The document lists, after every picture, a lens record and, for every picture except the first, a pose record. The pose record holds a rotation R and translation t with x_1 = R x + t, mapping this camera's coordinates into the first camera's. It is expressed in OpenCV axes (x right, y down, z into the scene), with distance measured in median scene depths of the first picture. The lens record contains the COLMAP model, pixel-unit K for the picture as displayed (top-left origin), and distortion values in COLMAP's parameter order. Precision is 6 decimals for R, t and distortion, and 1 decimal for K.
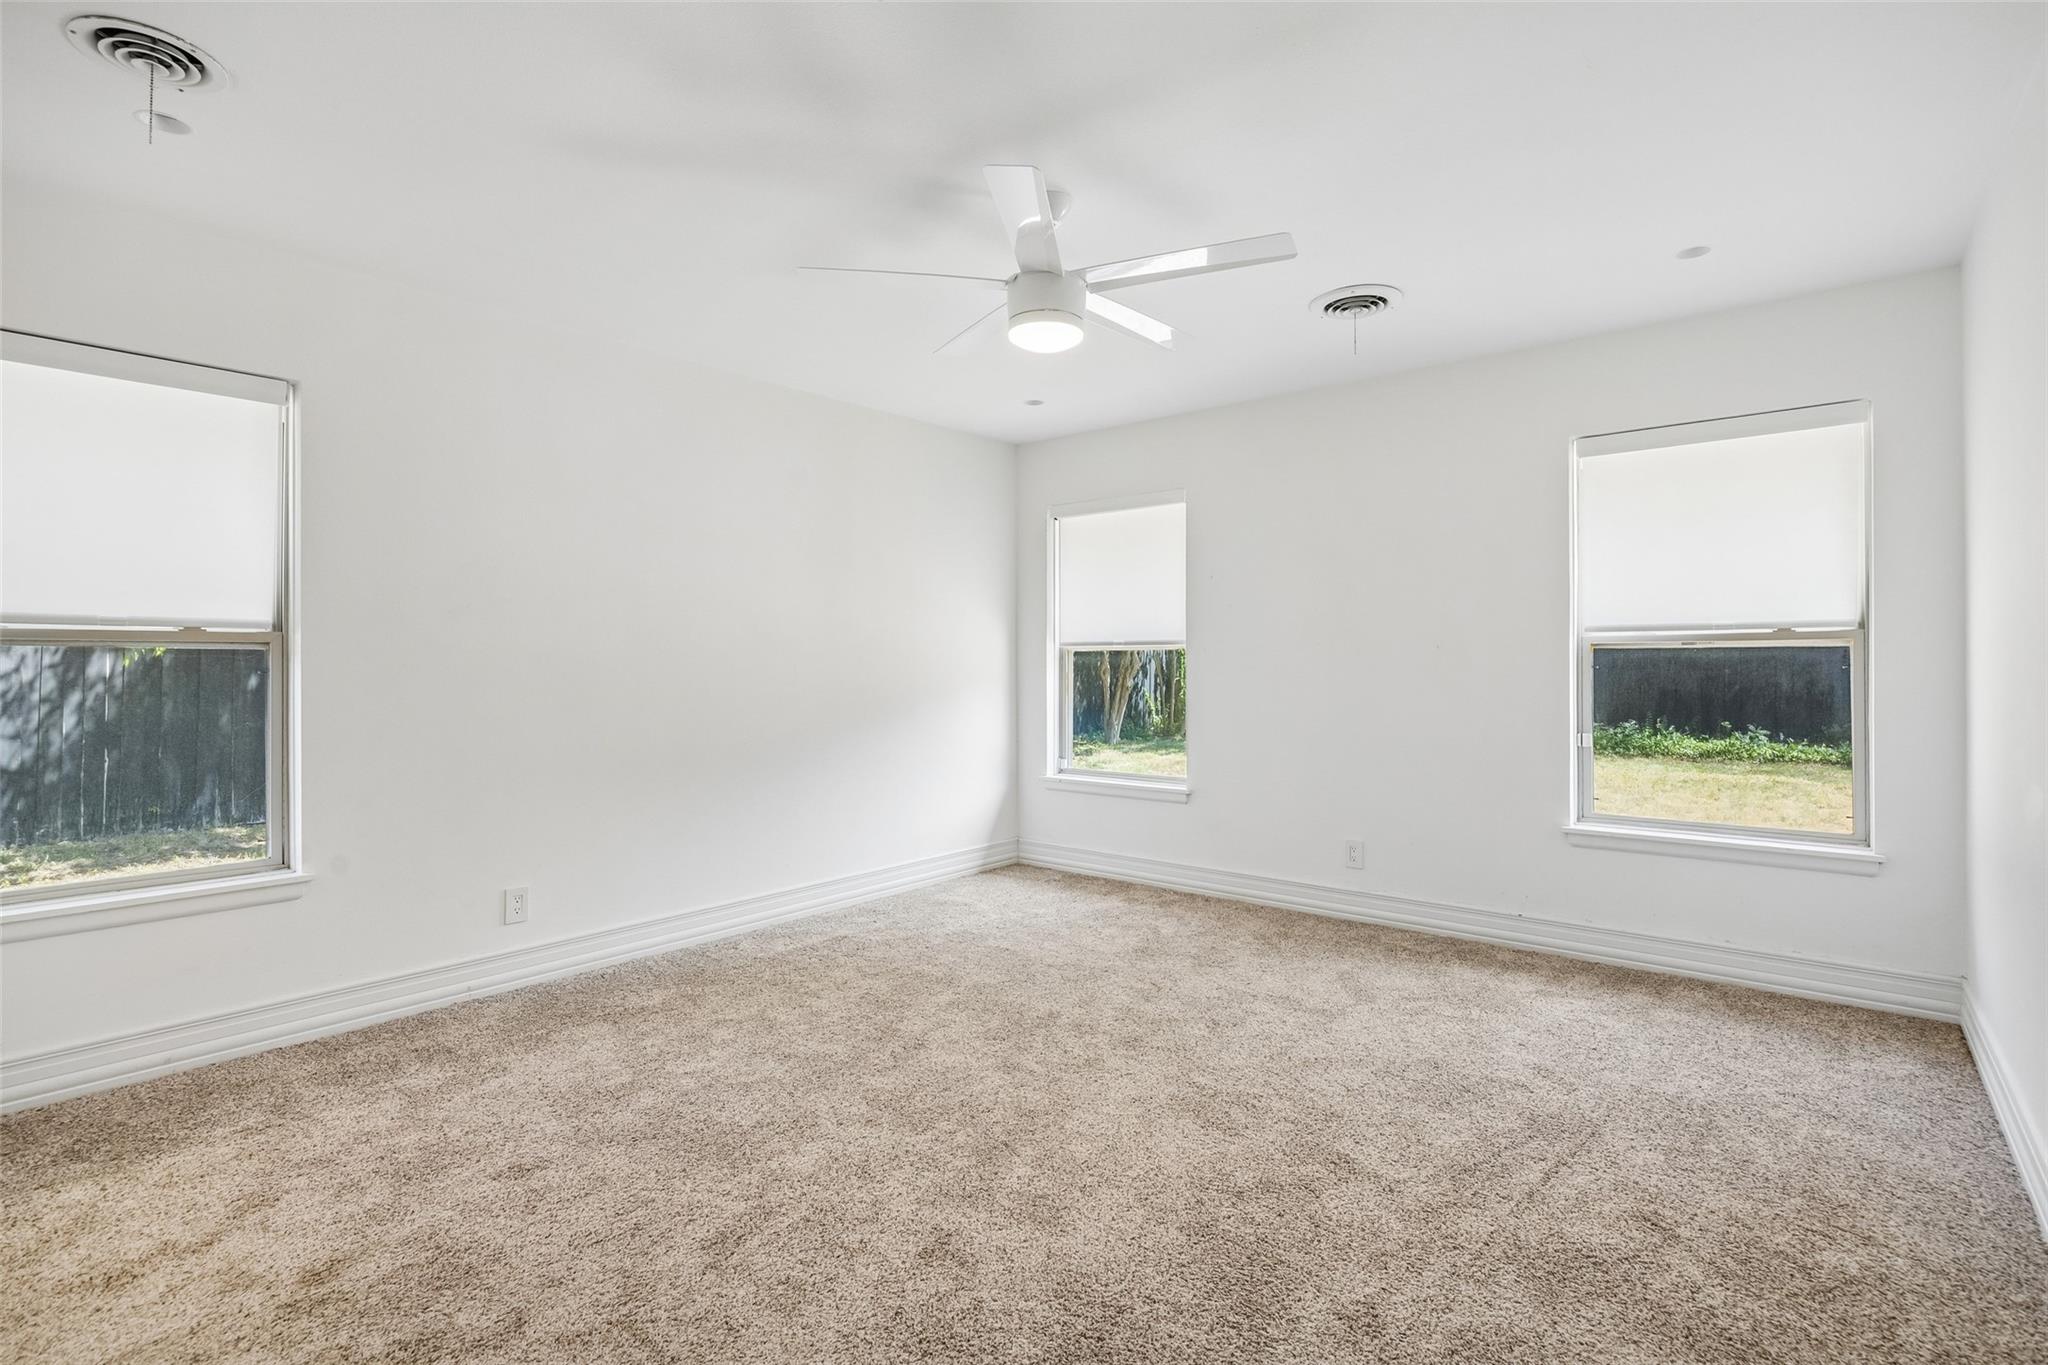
lens RADIAL K [[970.0, 0, 1017.3], [0, 970.0, 665.7], [0, 0, 1]] dist [-0.011958, 0.000152]
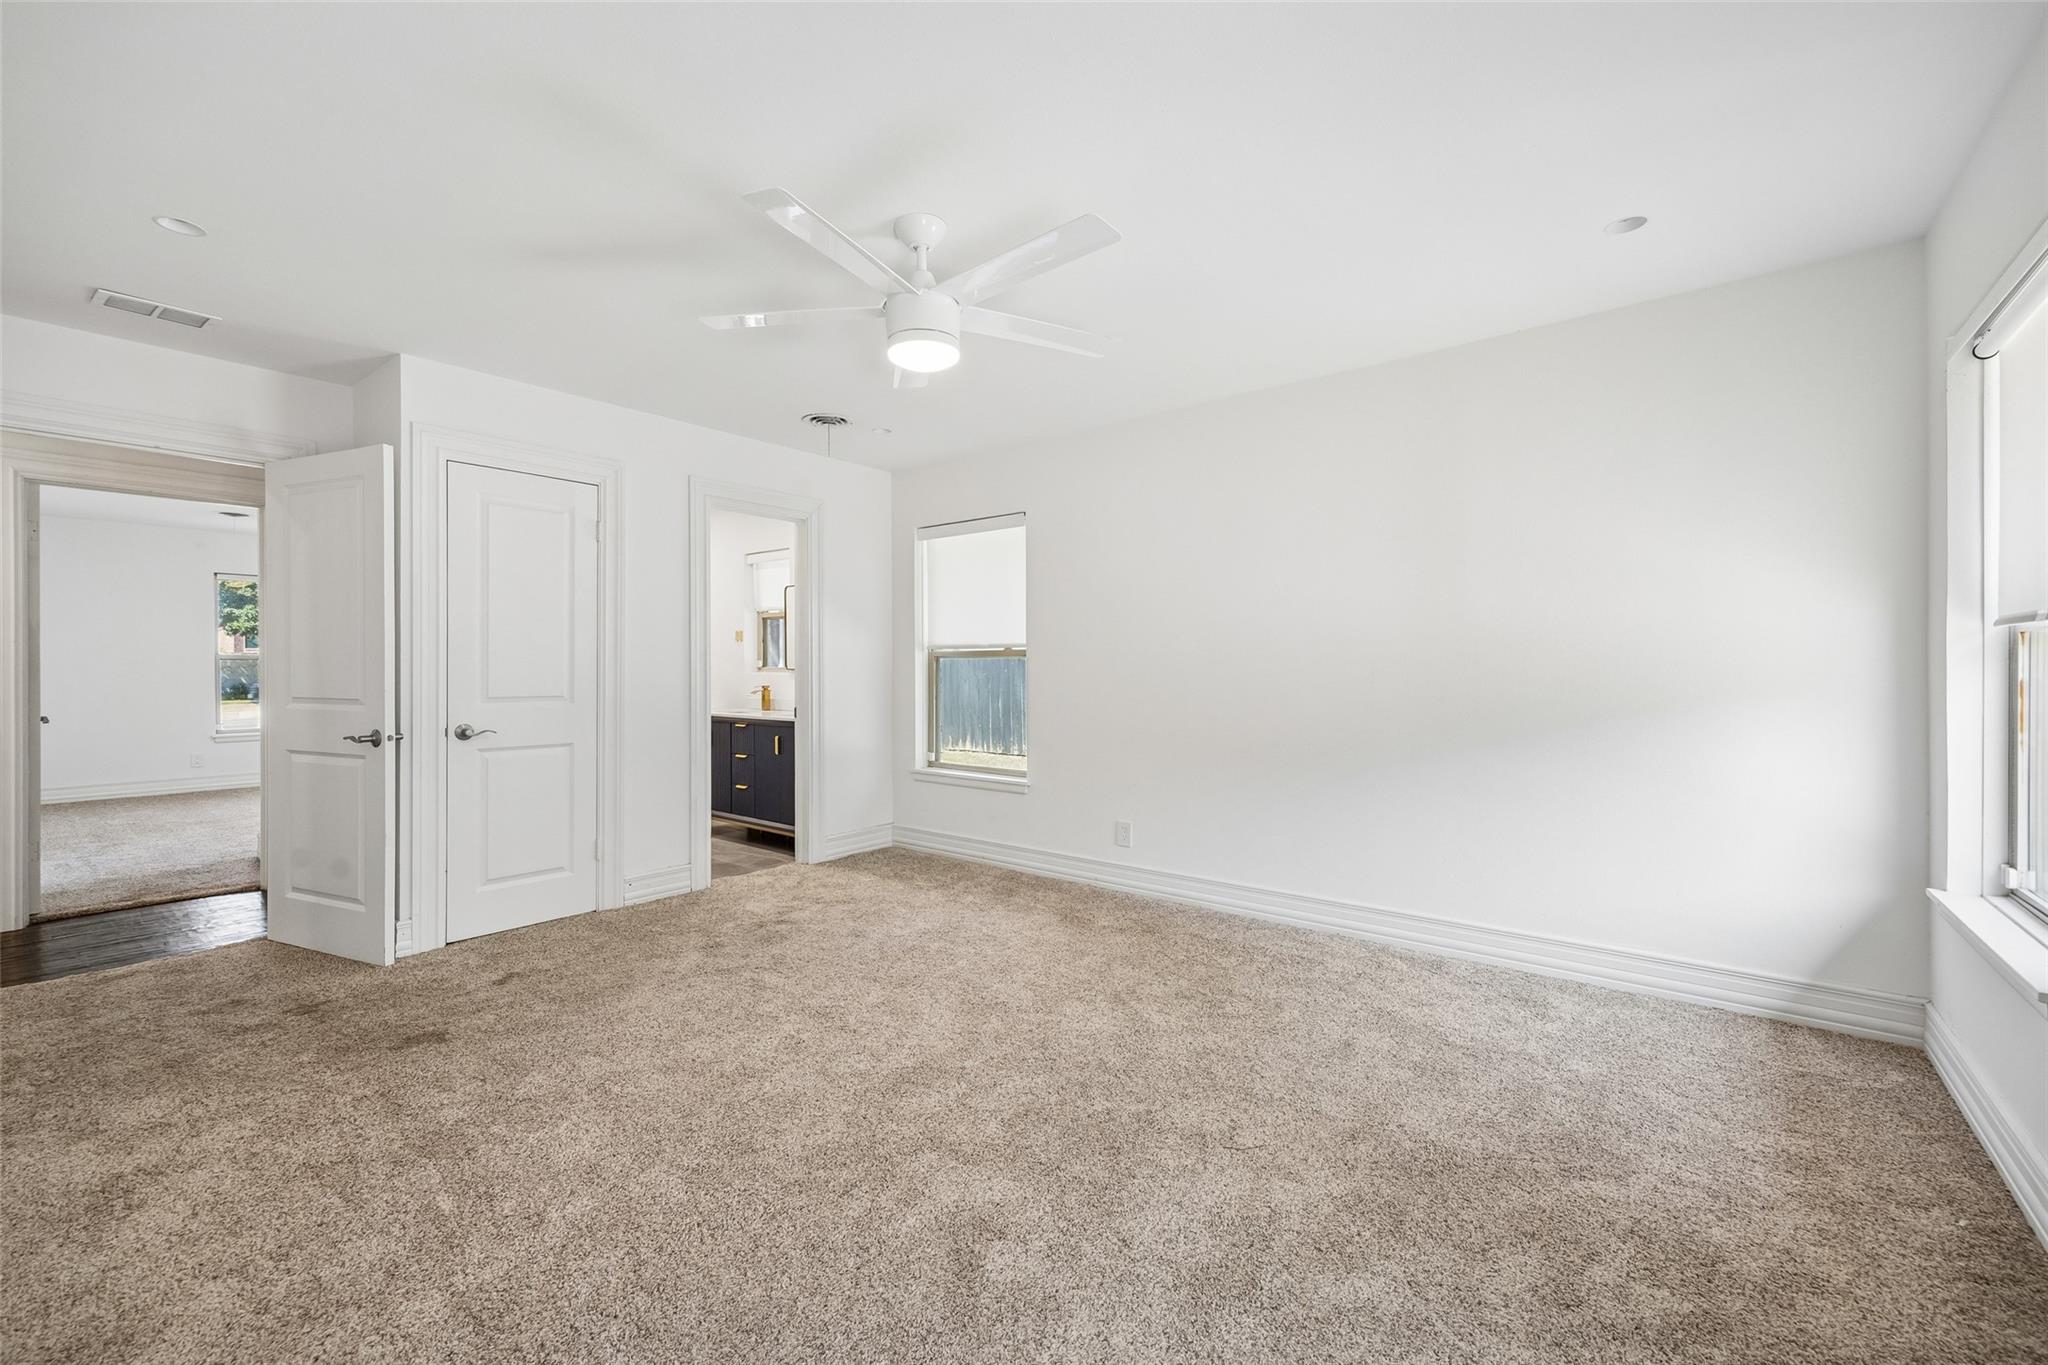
lens RADIAL K [[829.6, 0, 1010.1], [0, 829.6, 672.5], [0, 0, 1]] dist [0.001261, 0.000078]
pose [[-0.004671, 0.000134, -0.999989, 0.844163], [0.000234, 1.000000, 0.000133, 0.010925], [0.999989, -0.000233, -0.004671, 1.001430]]
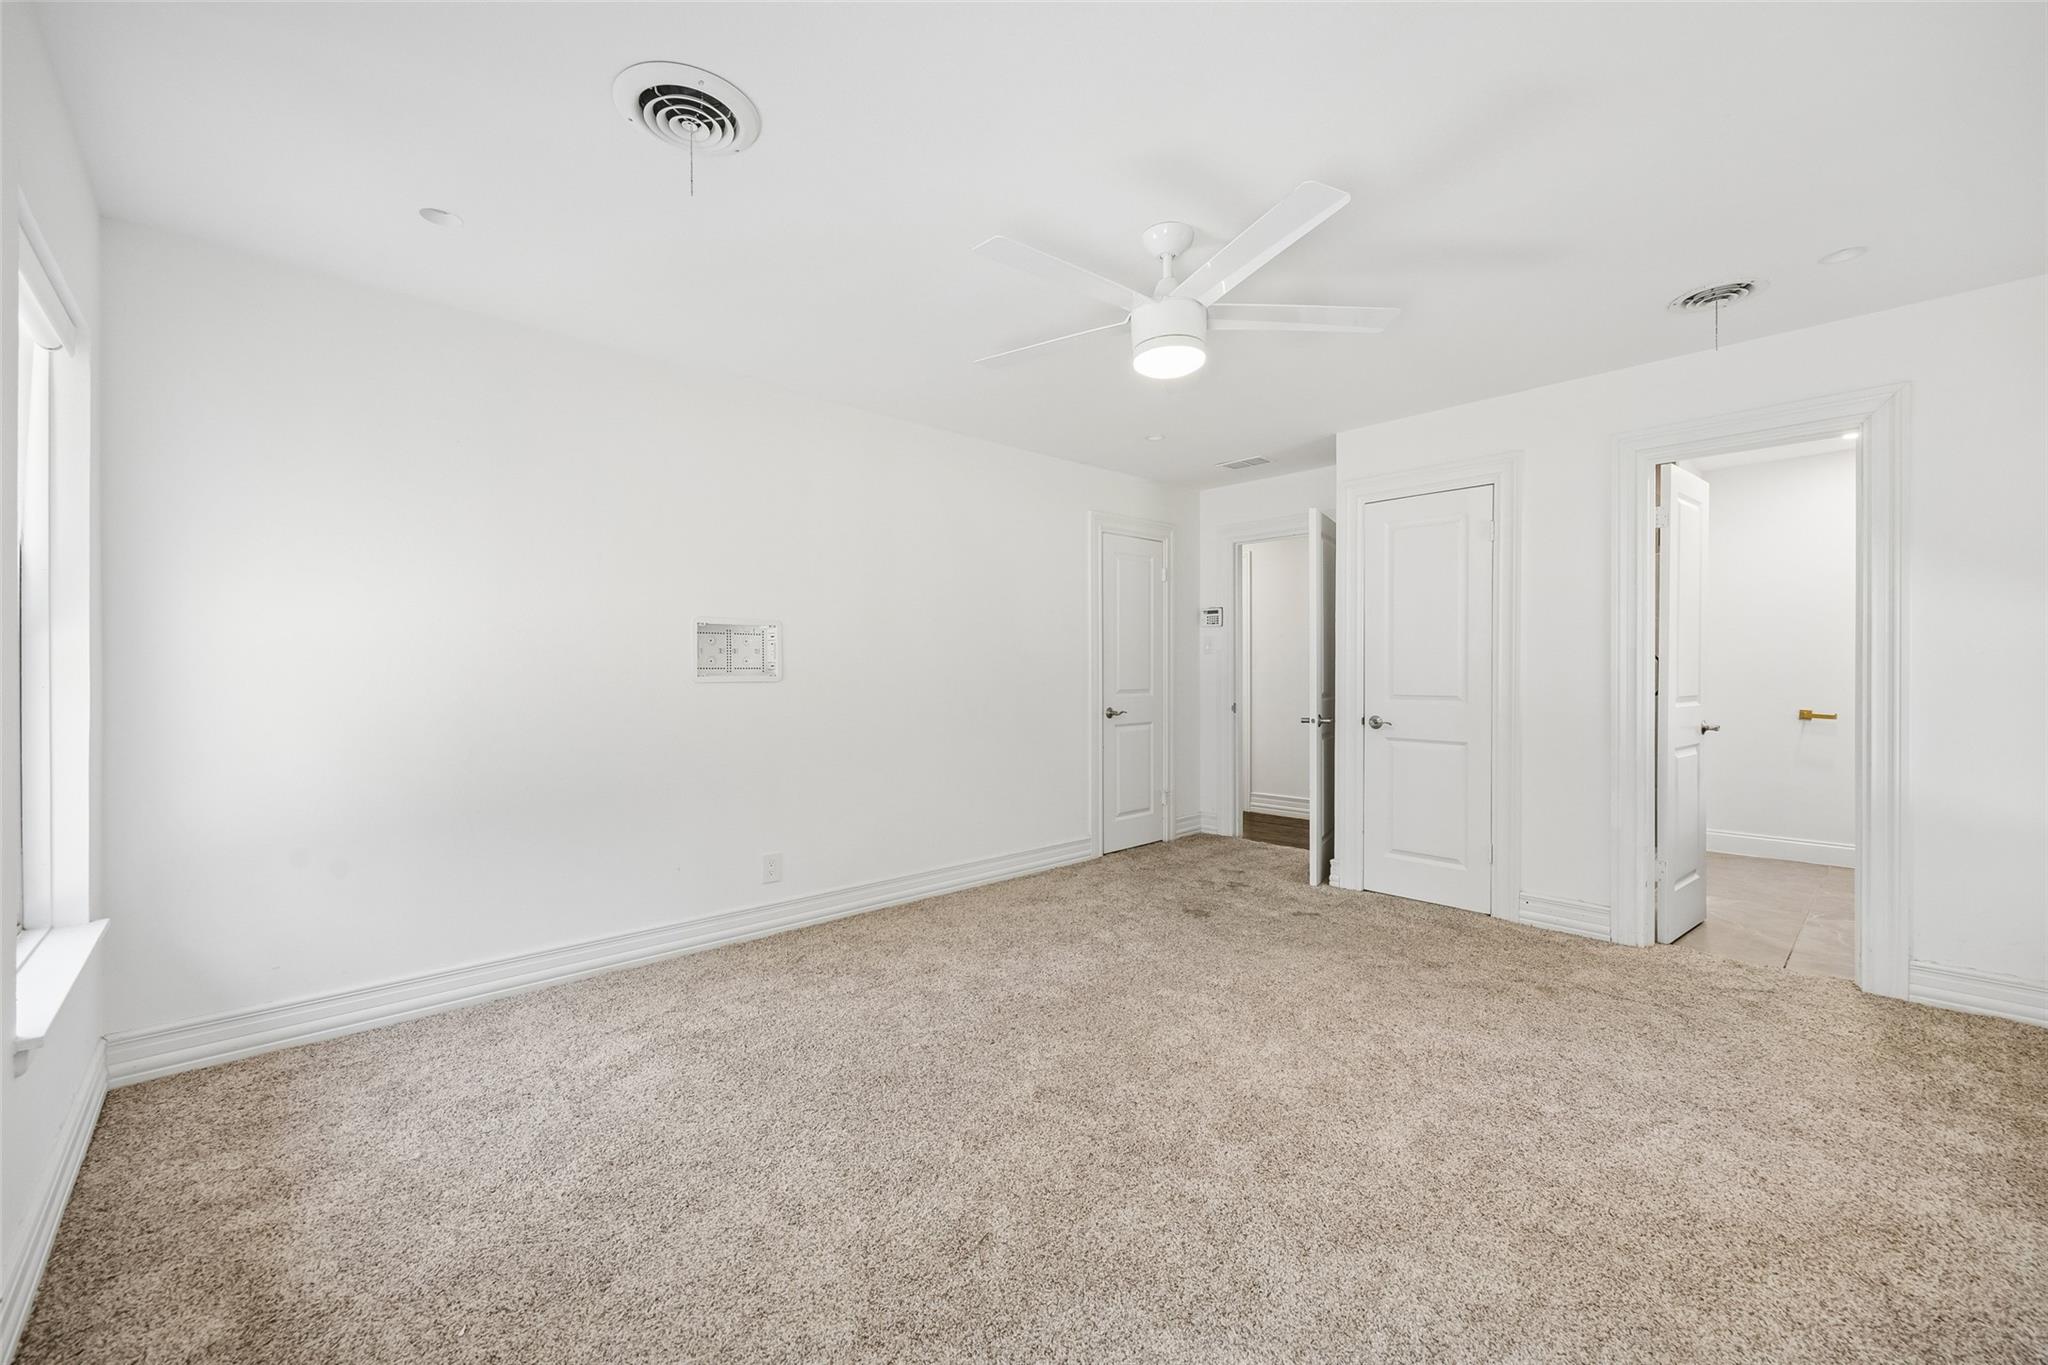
lens RADIAL K [[829.6, 0, 1010.1], [0, 829.6, 672.5], [0, 0, 1]] dist [0.001261, 0.000078]
pose [[-0.986364, 0.002258, 0.164560, 0.032928], [0.003680, 0.999959, 0.008333, -0.005690], [-0.164535, 0.008825, -0.986332, 1.770644]]
